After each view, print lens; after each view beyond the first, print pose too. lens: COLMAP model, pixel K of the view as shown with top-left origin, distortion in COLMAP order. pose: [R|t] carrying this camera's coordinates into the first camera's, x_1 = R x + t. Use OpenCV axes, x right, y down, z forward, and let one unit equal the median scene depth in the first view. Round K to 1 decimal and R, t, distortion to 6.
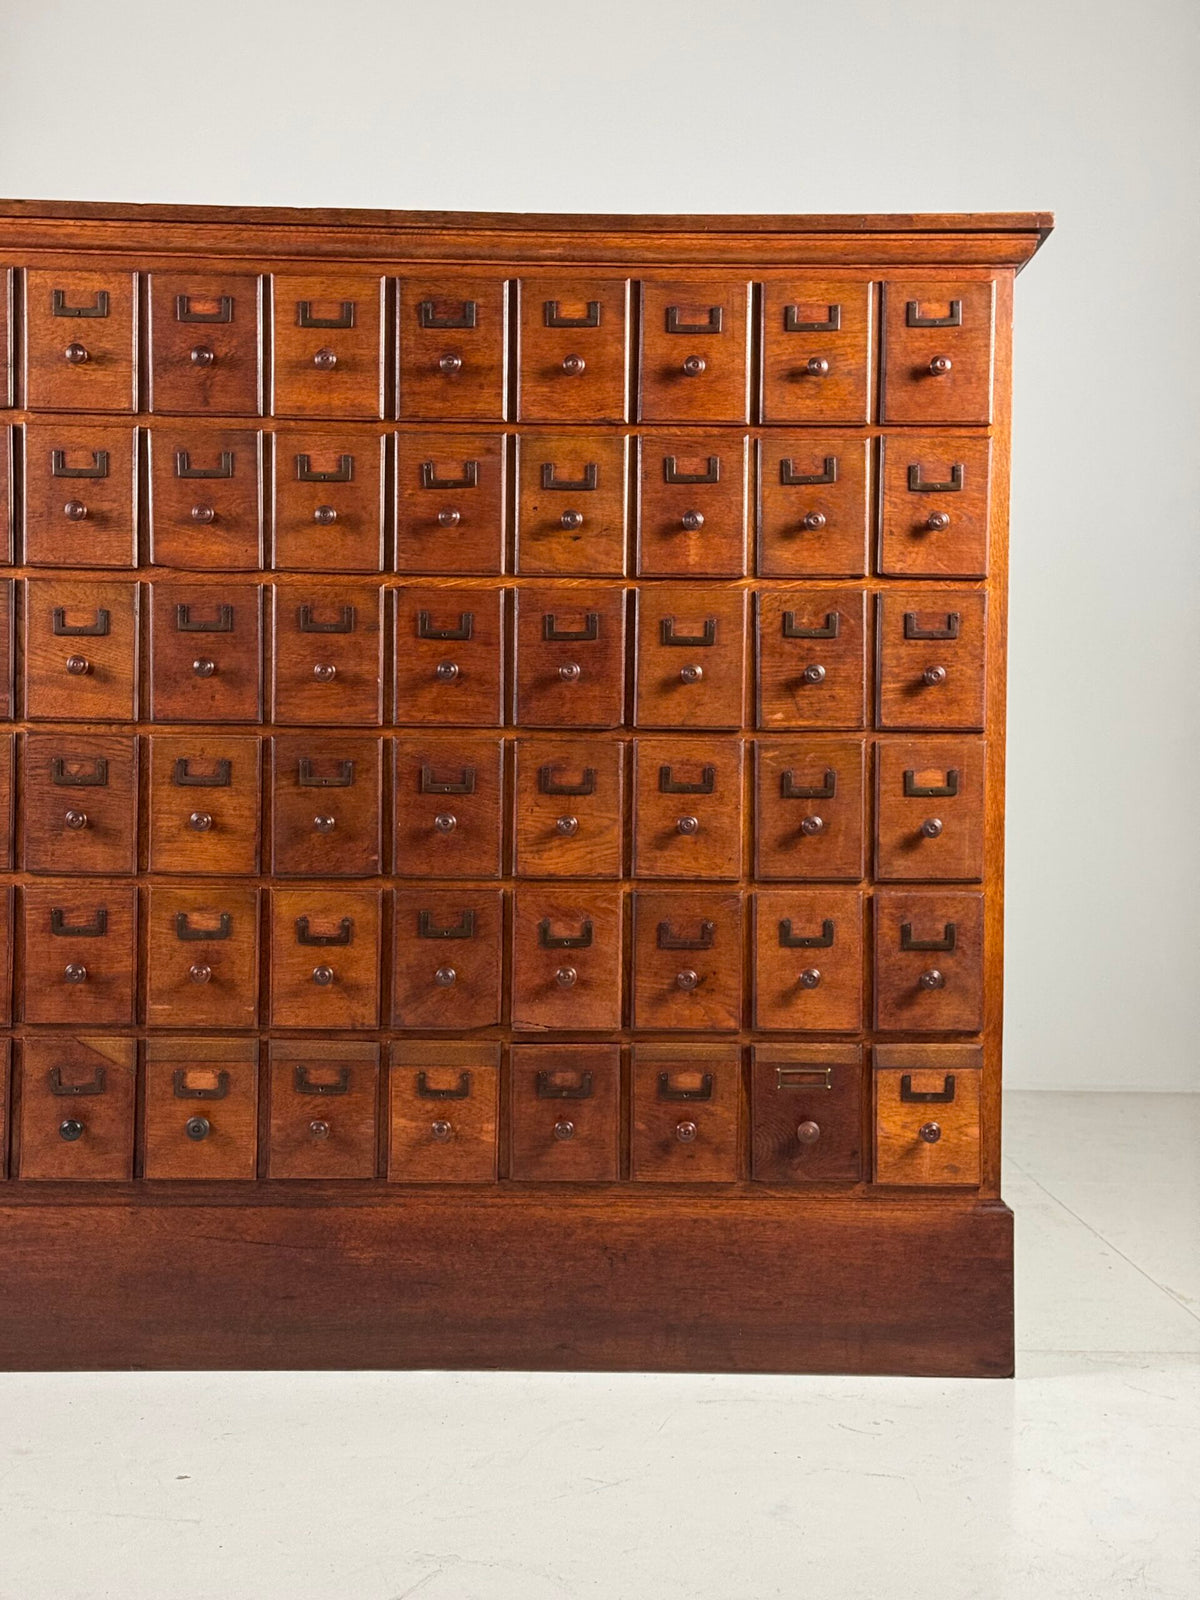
lens RADIAL K [[2258.5, 0, 613.8], [0, 2258.5, 812.7], [0, 0, 1]] dist [0.152772, -0.015688]
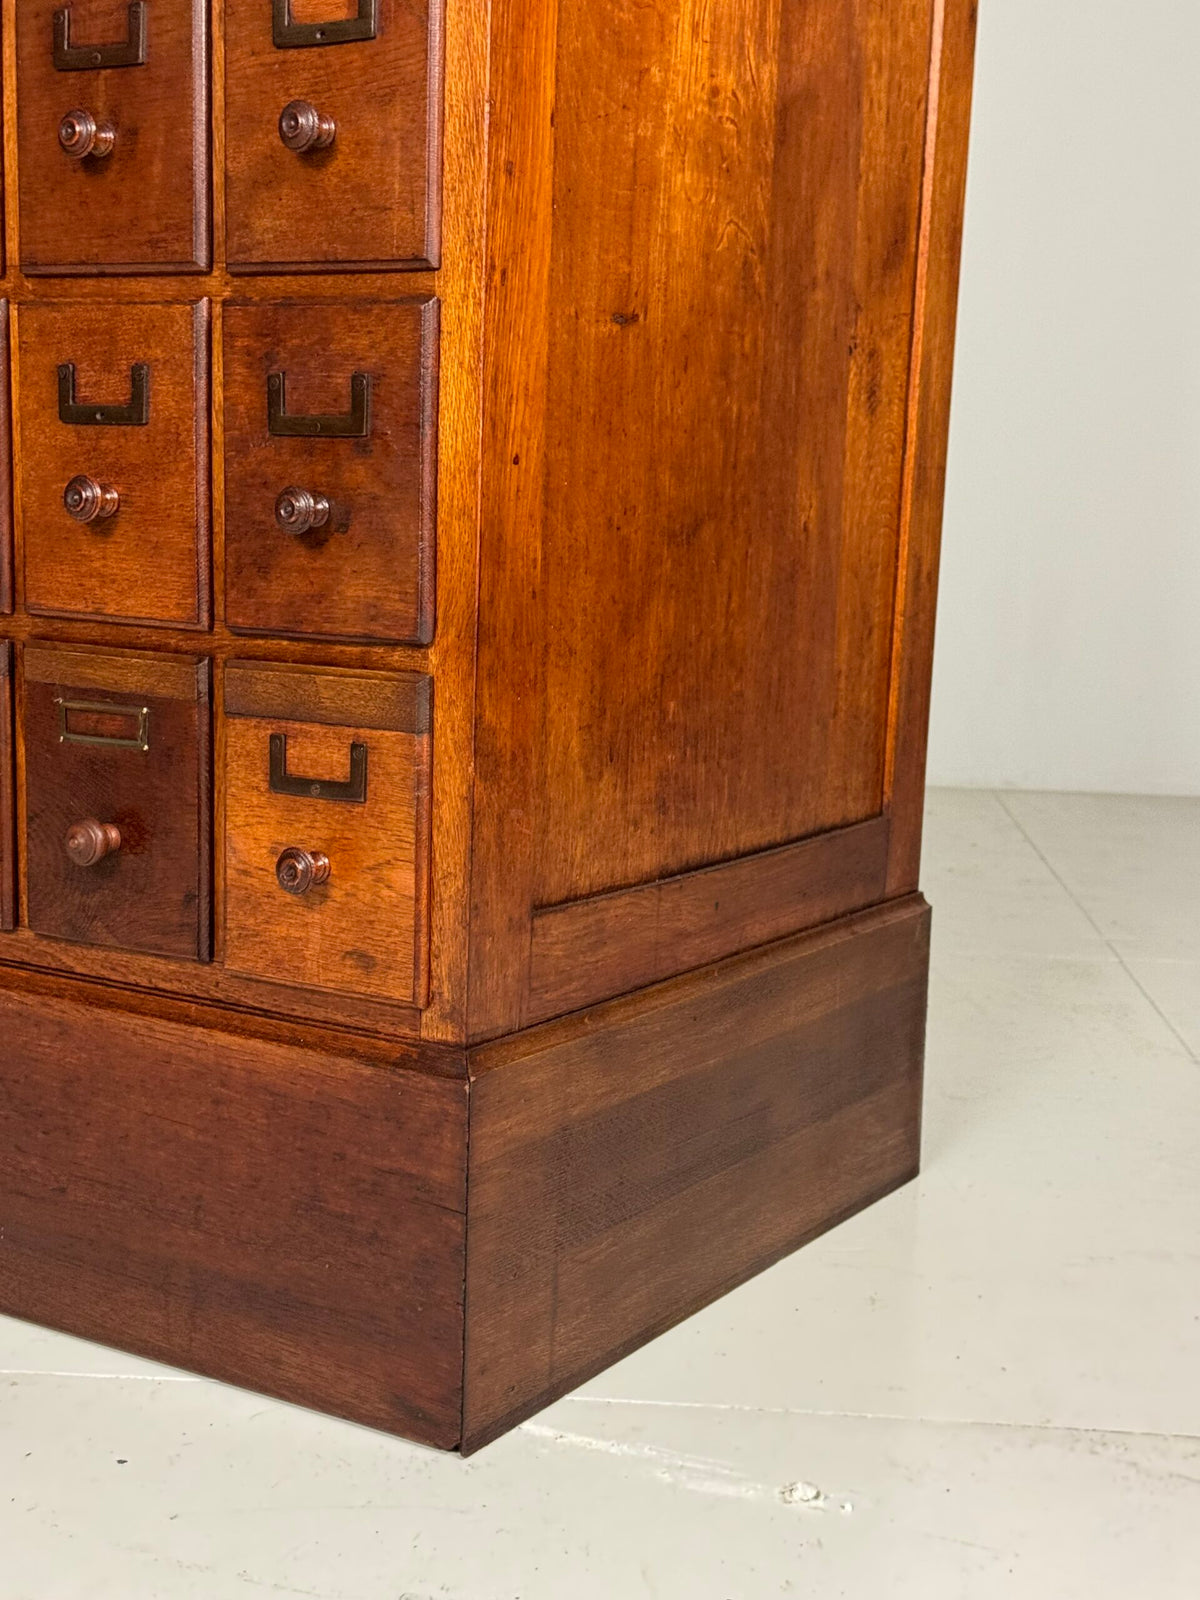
lens RADIAL K [[2268.1, 0, 598.7], [0, 2268.1, 814.6], [0, 0, 1]] dist [0.191240, -0.369194]
pose [[0.839826, 0.100211, -0.533526, 0.412922], [-0.028367, 0.989572, 0.141216, 0.068036], [0.542114, -0.103463, 0.833911, 0.672053]]
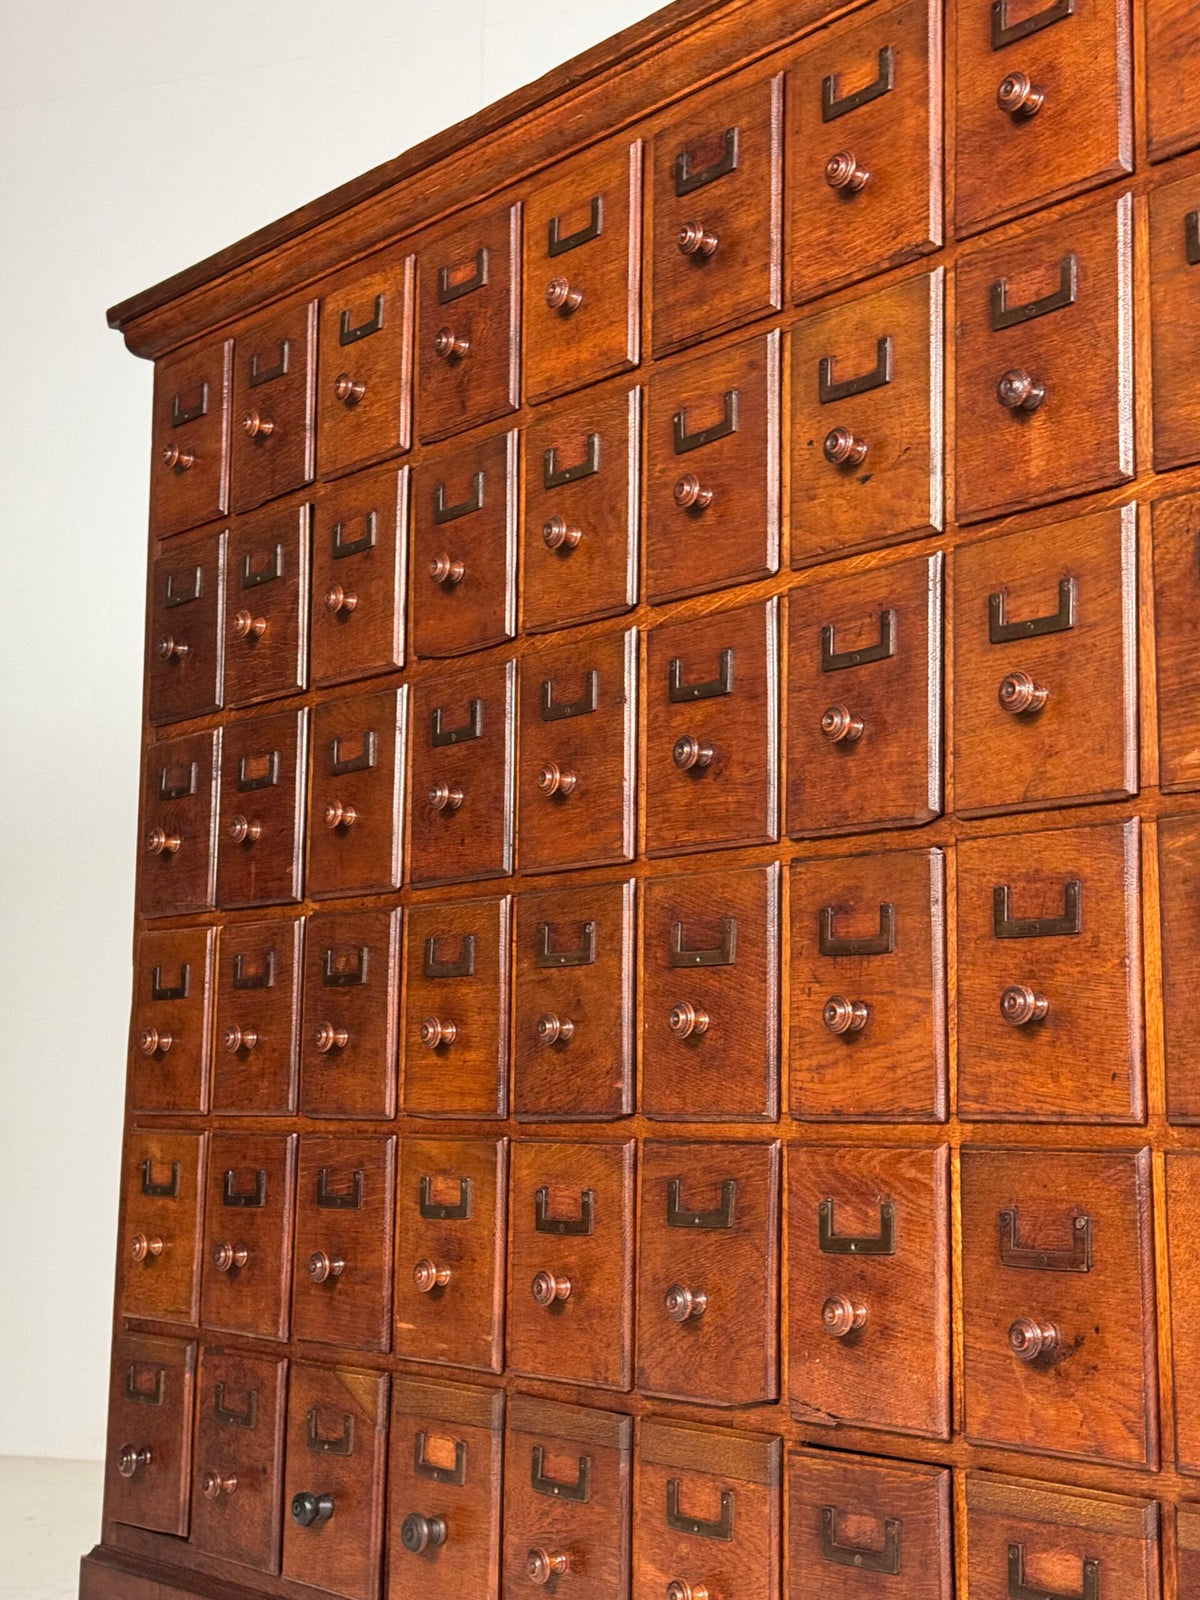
lens RADIAL K [[2302.1, 0, 584.6], [0, 2302.1, 803.1], [0, 0, 1]] dist [0.163303, -0.190396]
pose [[0.624186, -0.113029, -0.773056, 0.356563], [-0.017329, 0.987233, -0.158336, 0.042462], [0.781083, 0.112228, 0.614259, 0.618469]]
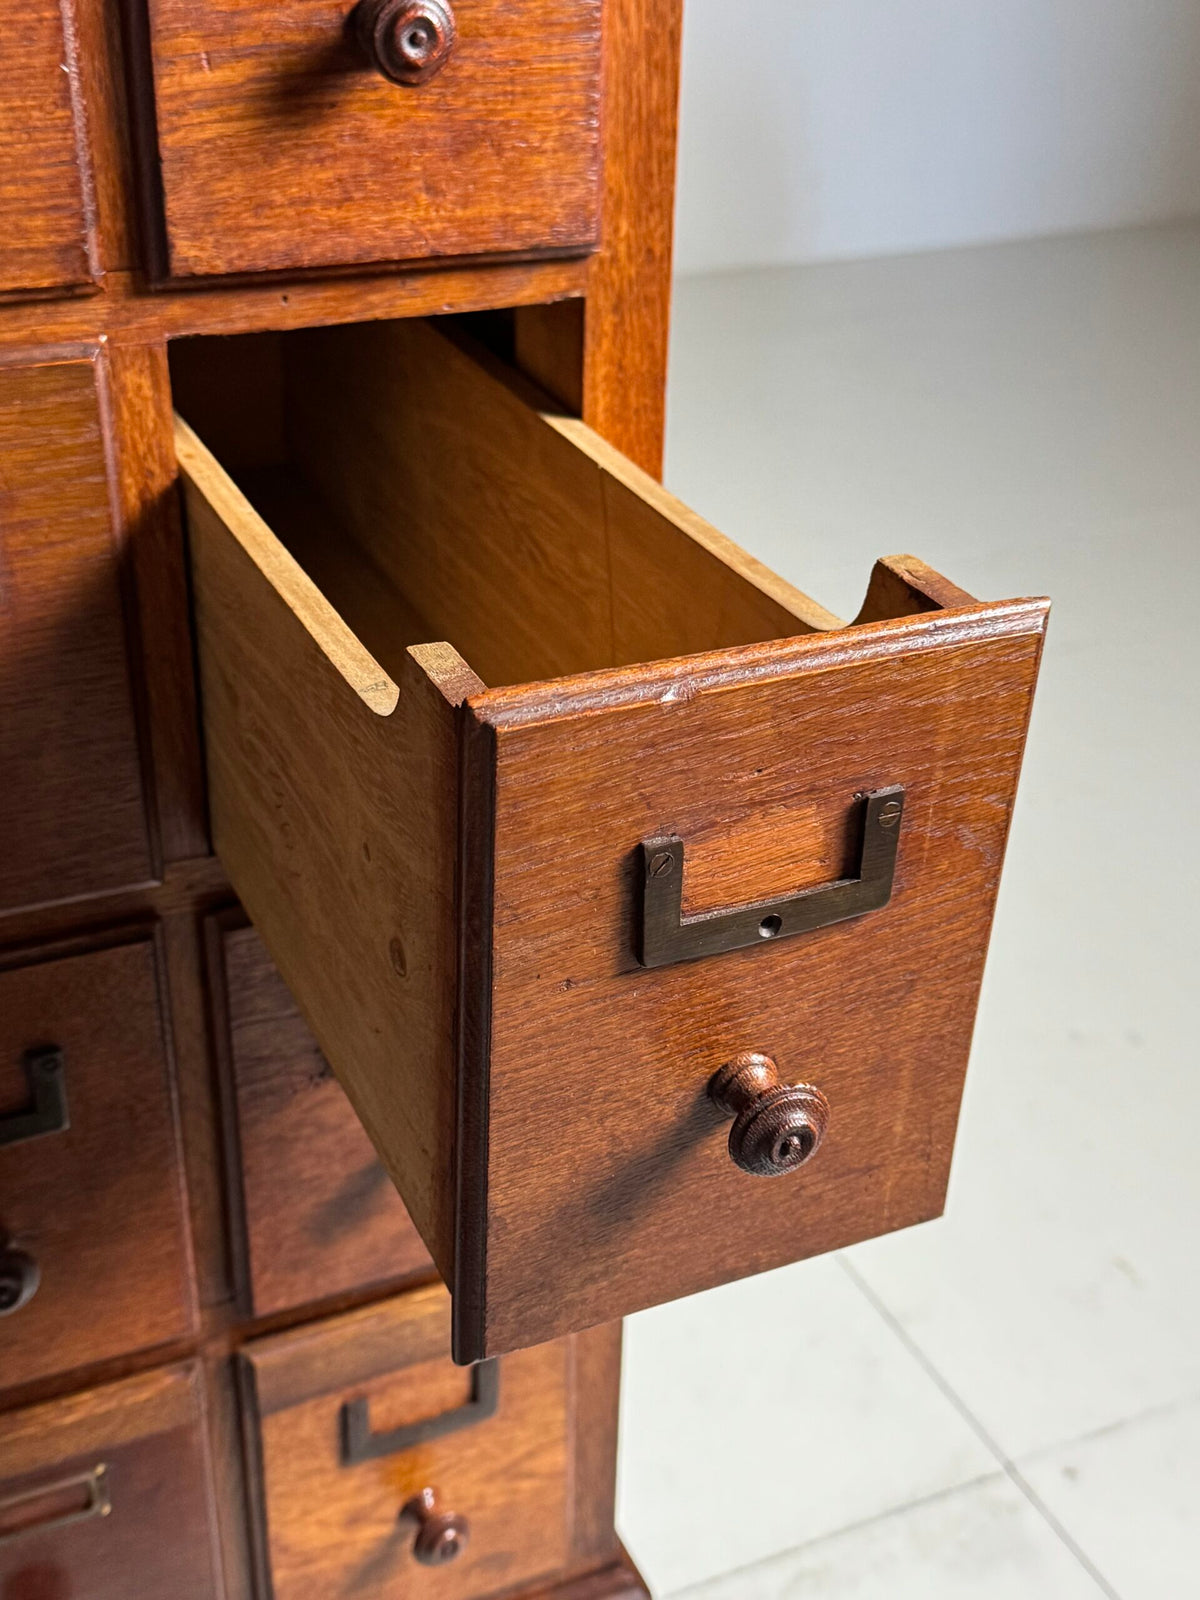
lens RADIAL K [[2025.2, 0, 604.1], [0, 2025.2, 804.8], [0, 0, 1]] dist [0.219814, -0.570855]
pose [[0.914521, -0.186537, 0.358963, 0.075032], [-0.011773, 0.874693, 0.484534, -0.090563], [-0.404366, -0.447343, 0.797730, 0.801357]]
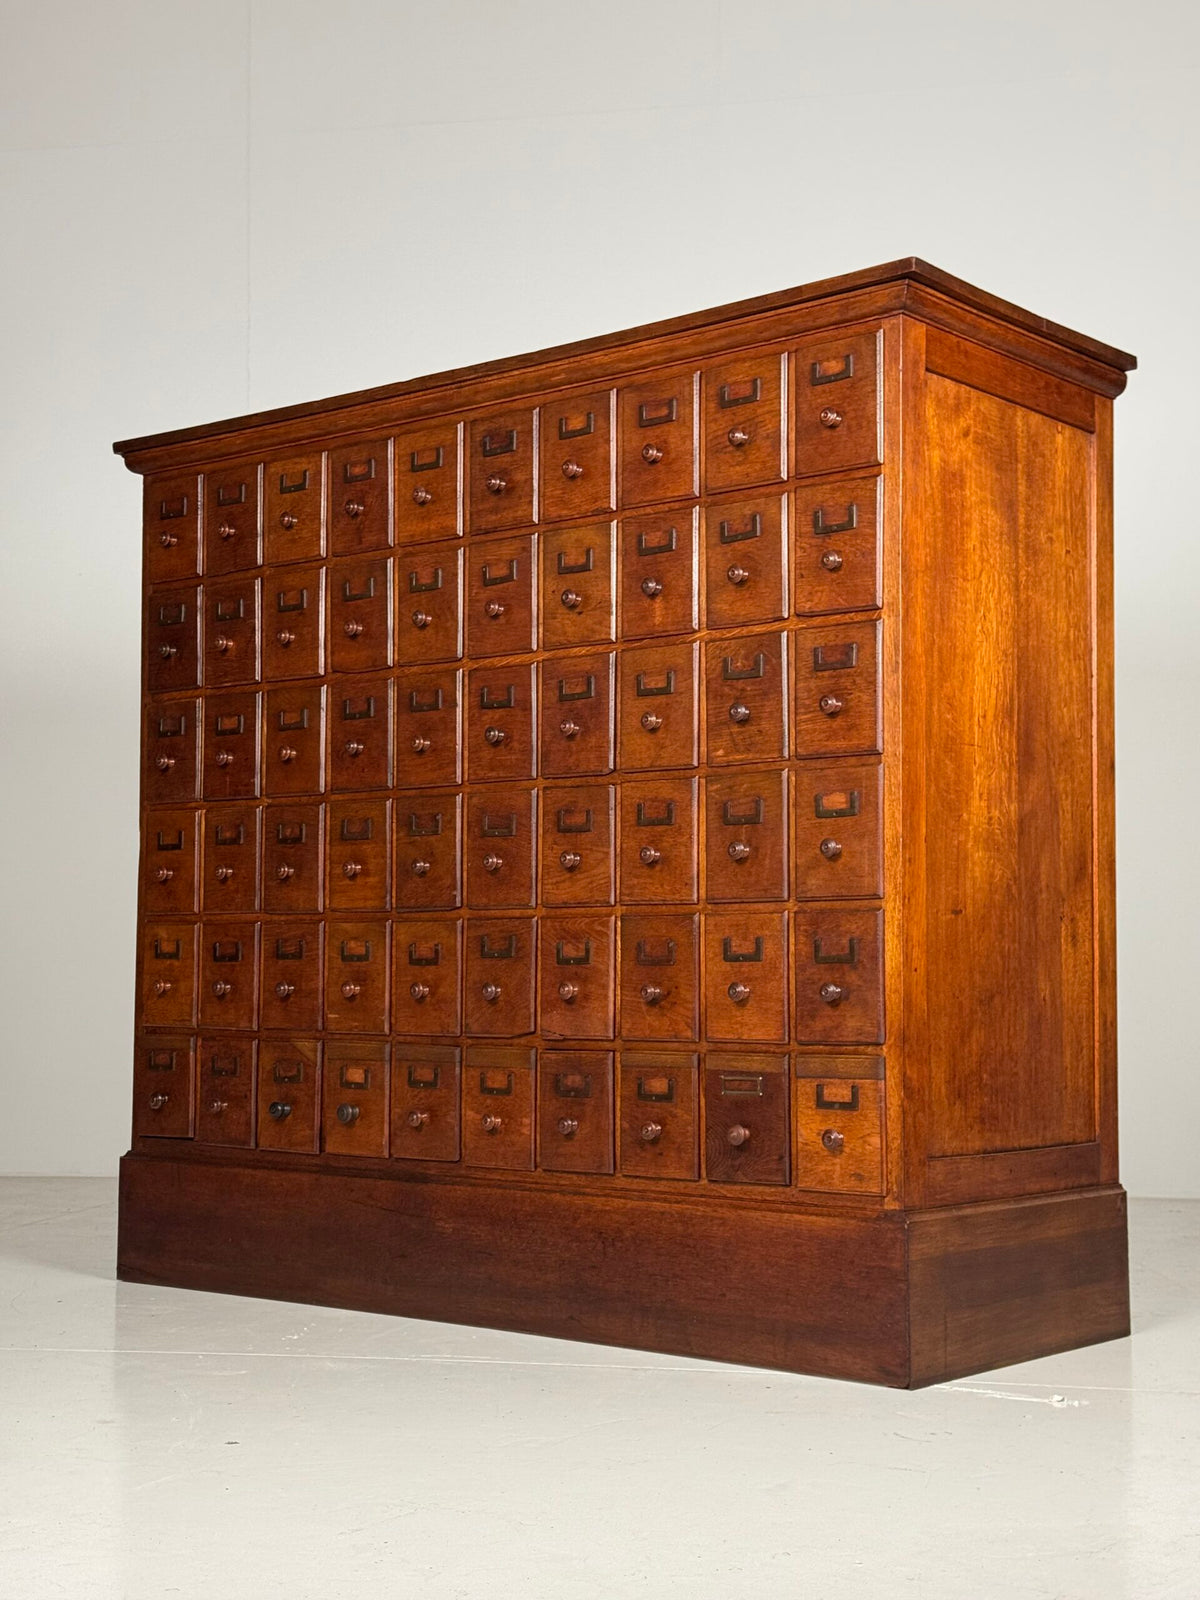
lens RADIAL K [[2258.5, 0, 613.8], [0, 2258.5, 812.7], [0, 0, 1]] dist [0.152772, -0.015688]
pose [[0.760809, -0.054809, -0.646657, 0.741913], [-0.002712, 0.996150, -0.087623, 0.082748], [0.648970, 0.068419, 0.757732, 0.136216]]
